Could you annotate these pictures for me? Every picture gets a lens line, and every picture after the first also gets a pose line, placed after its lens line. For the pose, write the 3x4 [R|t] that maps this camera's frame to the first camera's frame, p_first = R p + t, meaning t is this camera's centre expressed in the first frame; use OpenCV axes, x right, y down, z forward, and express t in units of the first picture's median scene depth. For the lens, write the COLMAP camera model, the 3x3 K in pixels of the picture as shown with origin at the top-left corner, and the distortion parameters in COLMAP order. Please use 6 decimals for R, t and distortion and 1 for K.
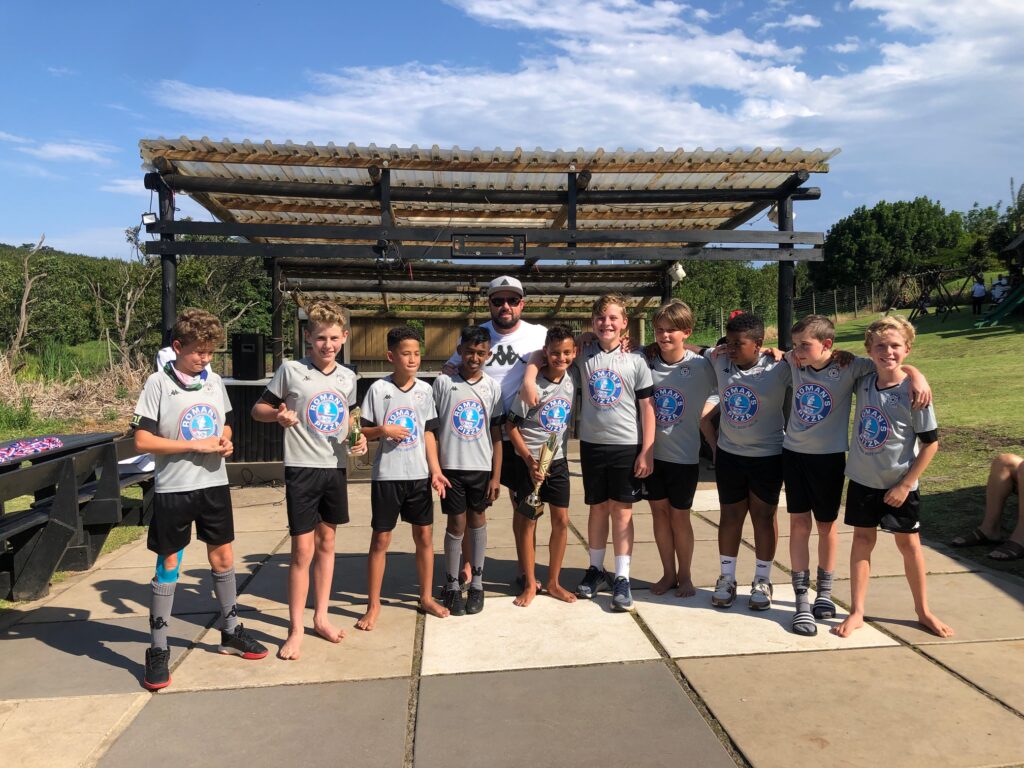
lens RADIAL K [[840.4, 0, 513.6], [0, 840.4, 384.9], [0, 0, 1]] dist [0.018638, -0.009094]
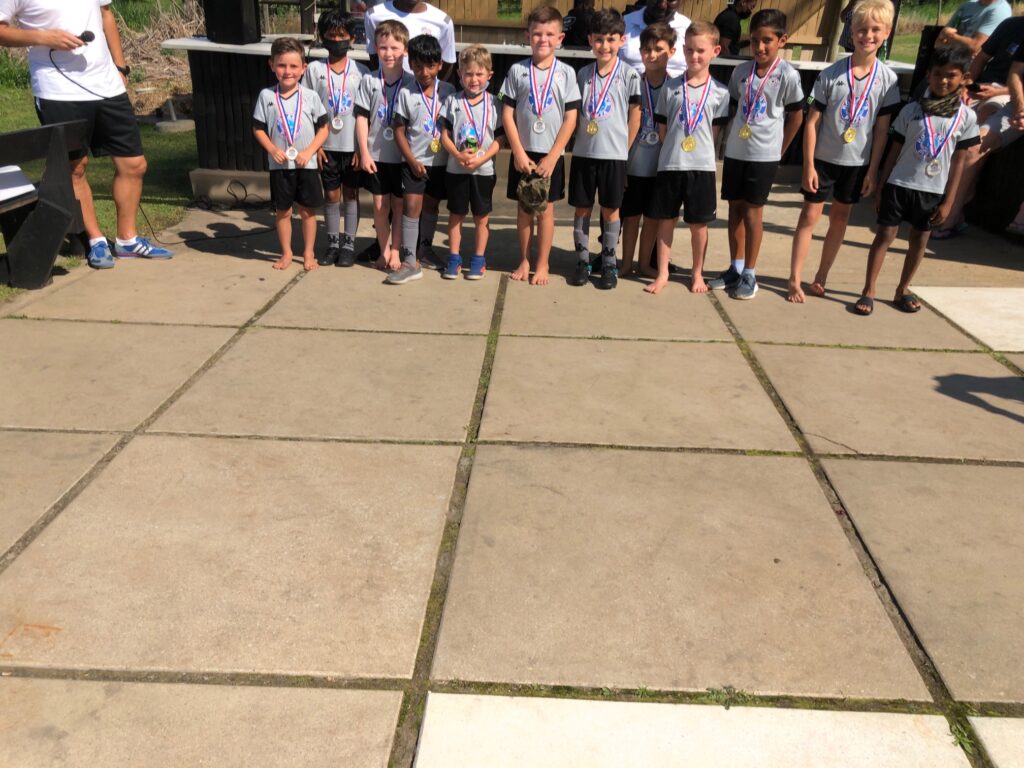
lens RADIAL K [[840.4, 0, 524.7], [0, 840.4, 387.1], [0, 0, 1]] dist [0.018638, -0.009094]
pose [[0.992002, 0.094752, -0.083385, -0.016416], [-0.058661, 0.931061, 0.360117, -0.000581], [0.111759, -0.352346, 0.929173, 0.266597]]
